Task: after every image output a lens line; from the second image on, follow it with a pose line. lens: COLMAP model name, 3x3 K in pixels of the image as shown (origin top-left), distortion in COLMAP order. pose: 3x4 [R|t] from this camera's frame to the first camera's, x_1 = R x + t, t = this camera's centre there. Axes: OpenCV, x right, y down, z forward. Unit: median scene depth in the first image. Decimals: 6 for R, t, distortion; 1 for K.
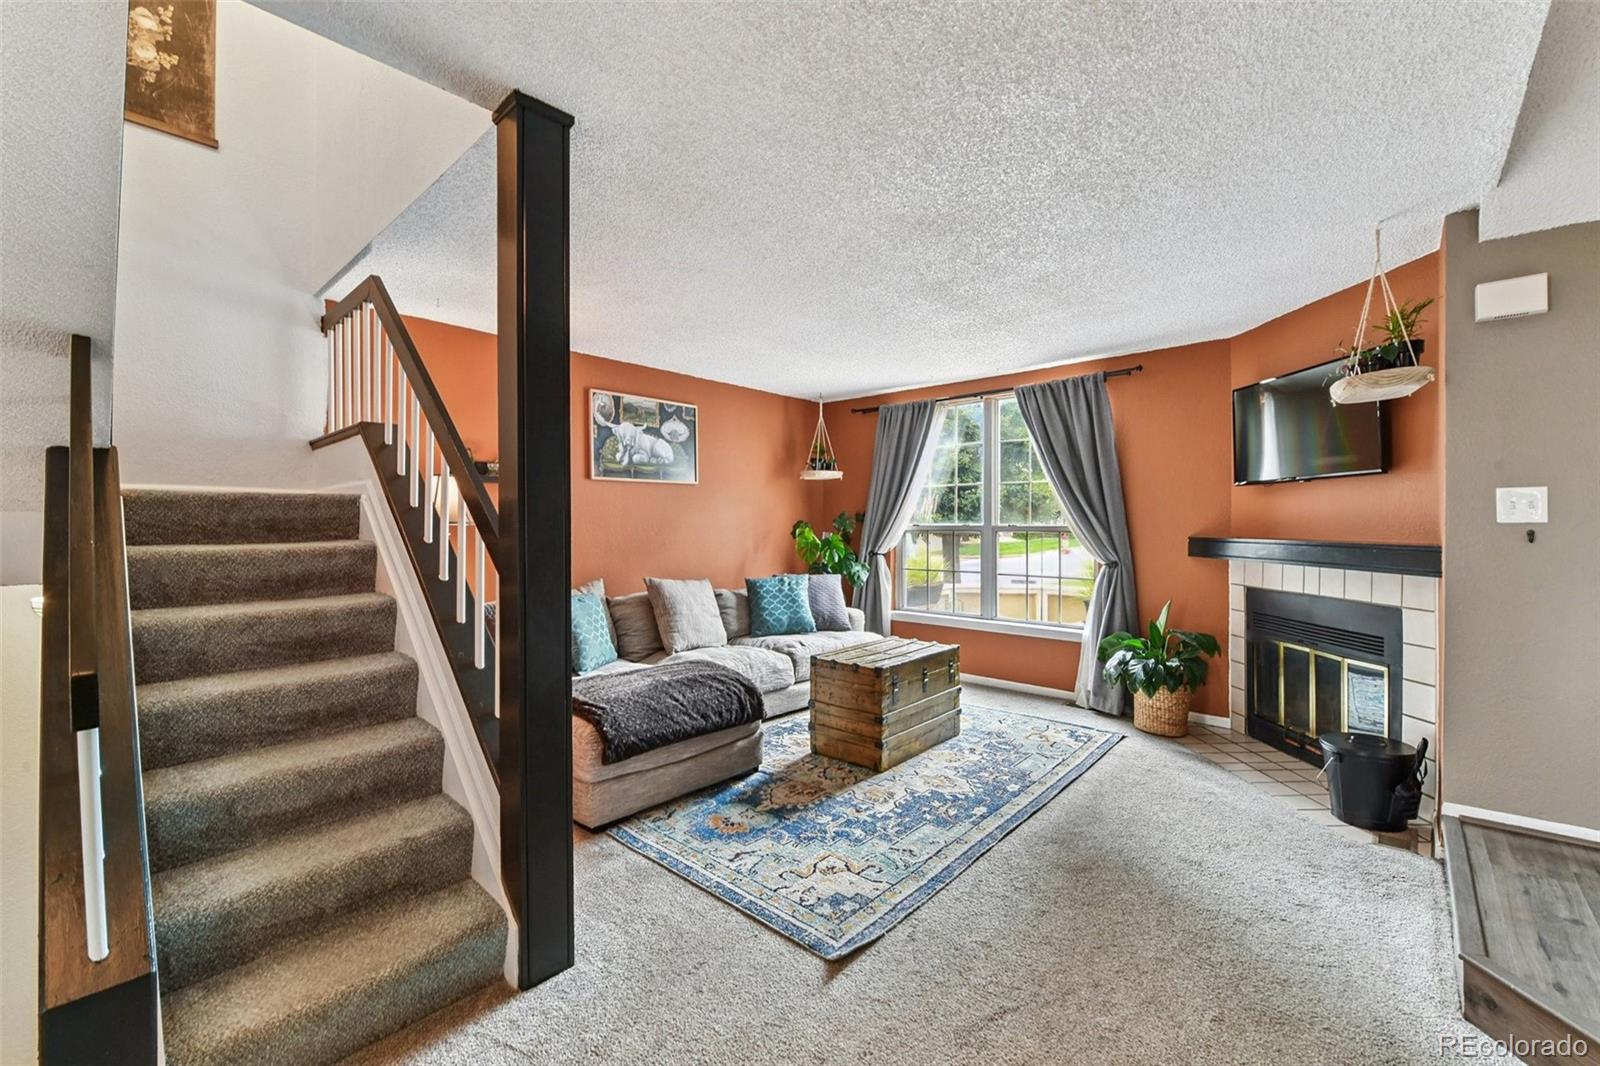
lens RADIAL K [[660.8, 0, 815.7], [0, 660.8, 529.9], [0, 0, 1]] dist [-0.000388, -0.000243]
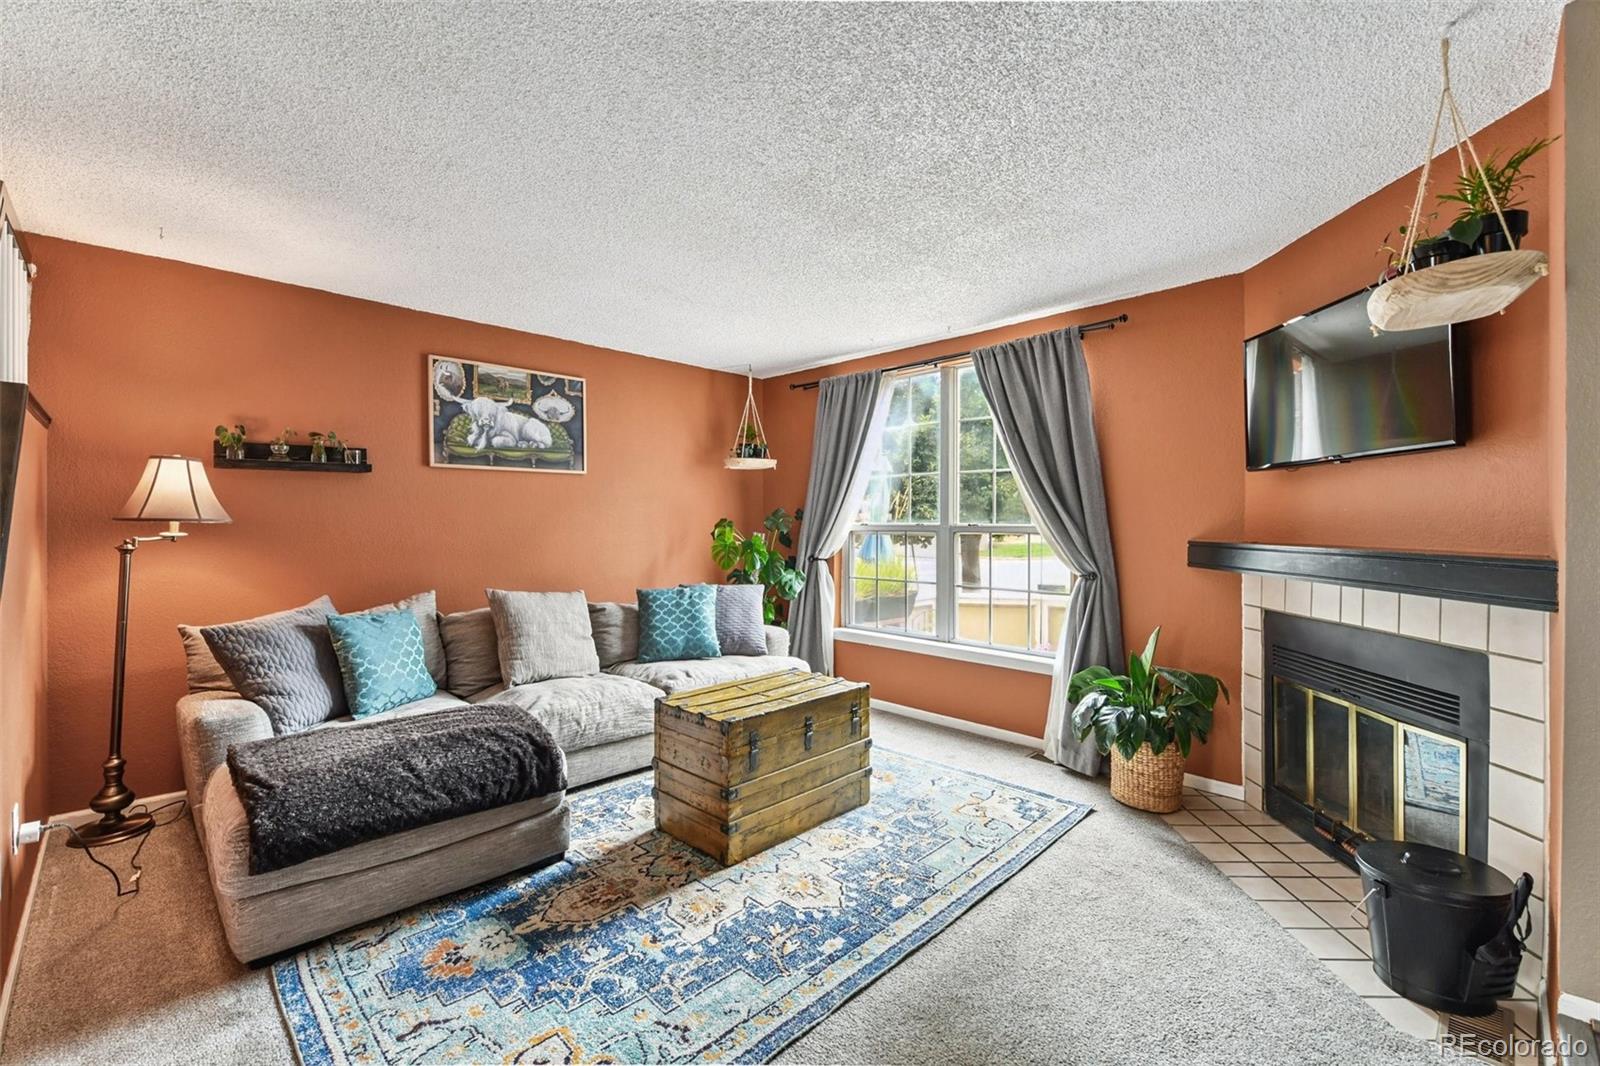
lens RADIAL K [[680.8, 0, 811.5], [0, 680.8, 527.2], [0, 0, 1]] dist [-0.001399, -0.000831]
pose [[0.998418, 0.002679, -0.056165, 0.174569], [-0.002867, 0.999991, -0.003277, -0.001165], [0.056156, 0.003433, 0.998416, 0.198009]]
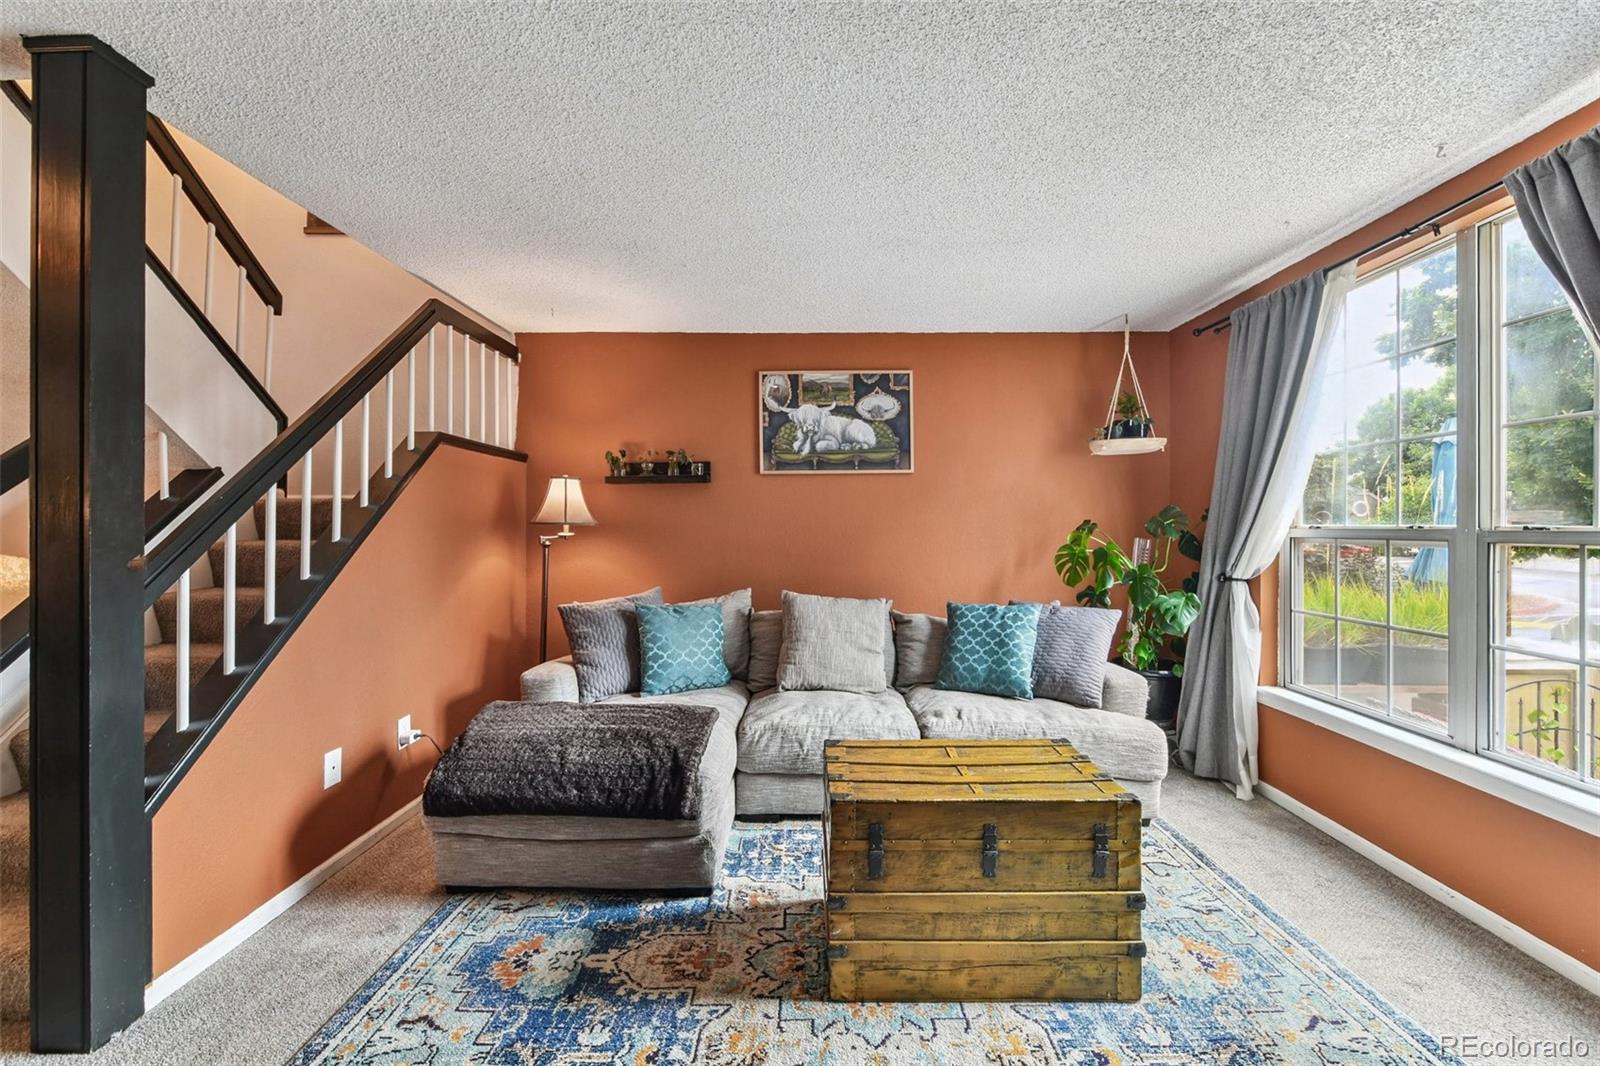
lens RADIAL K [[645.8, 0, 806.7], [0, 645.8, 527.5], [0, 0, 1]] dist [0.006116, -0.004781]
pose [[0.652677, 0.002660, -0.757632, 0.357120], [-0.008015, 0.999962, -0.003394, -0.003037], [0.757594, 0.008288, 0.652674, 0.491279]]
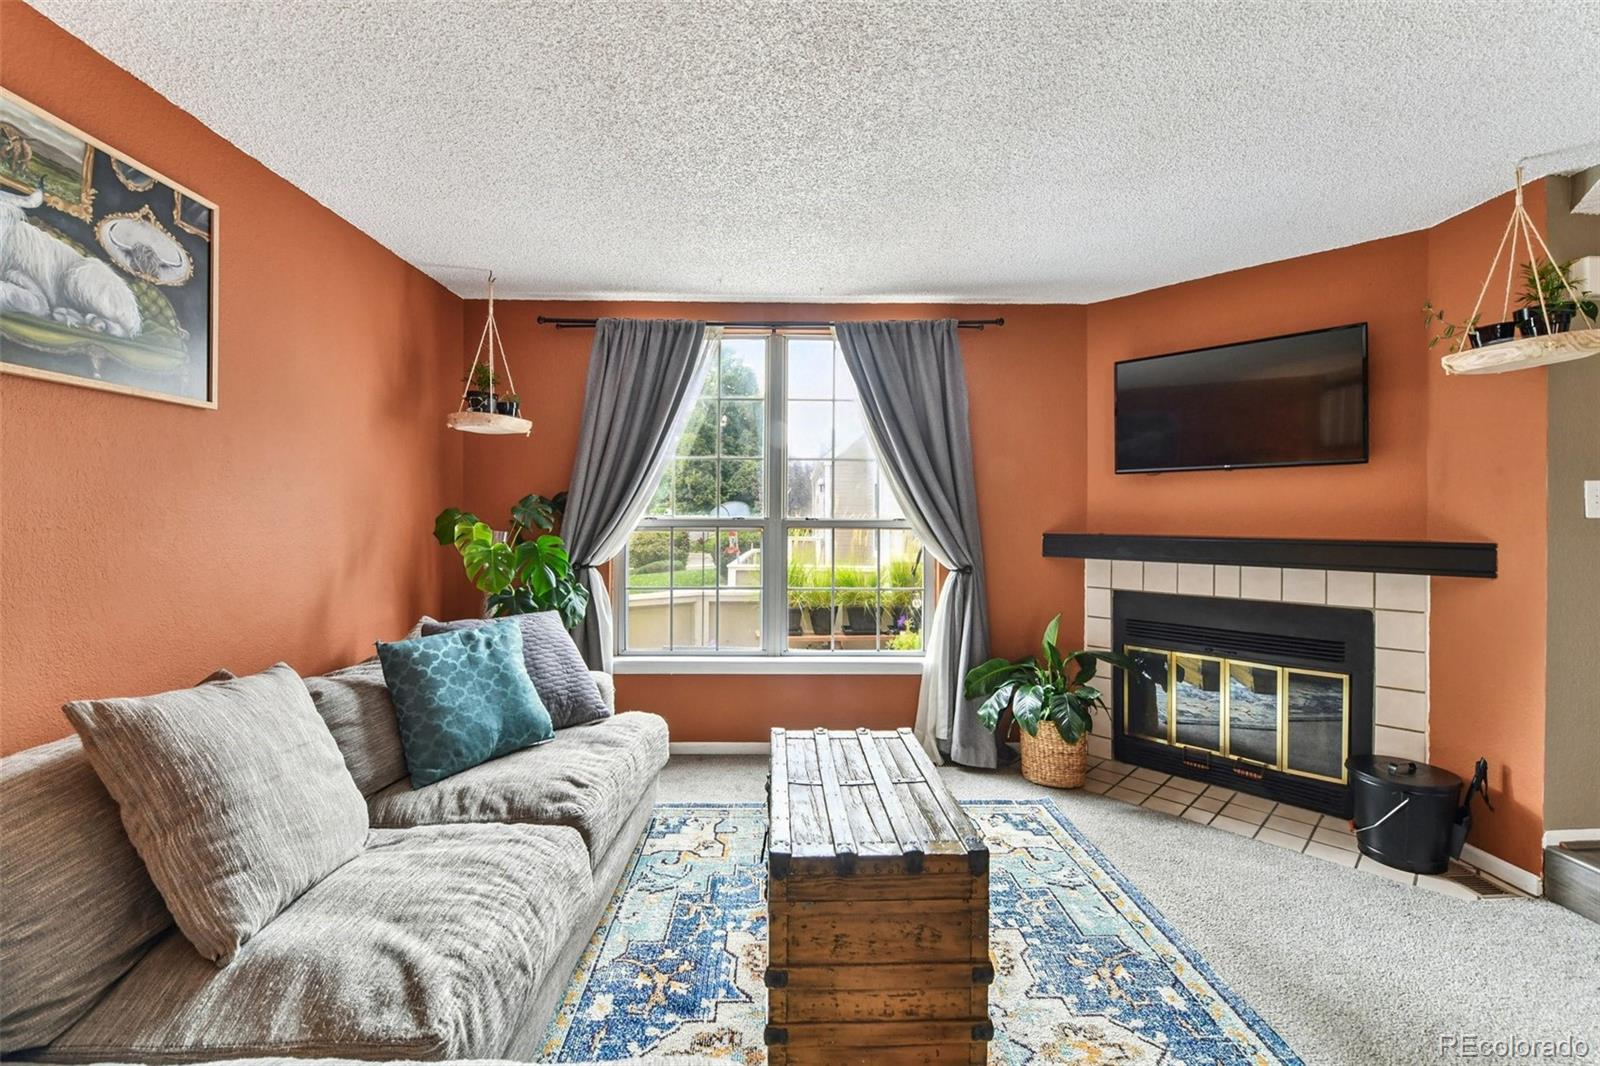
lens RADIAL K [[648.3, 0, 798.9], [0, 648.3, 516.3], [0, 0, 1]] dist [-0.006673, -0.003836]
pose [[0.739671, 0.004886, 0.672951, -0.208596], [0.001927, 0.999954, -0.009377, -0.003727], [-0.672966, 0.008233, 0.739628, 0.580748]]
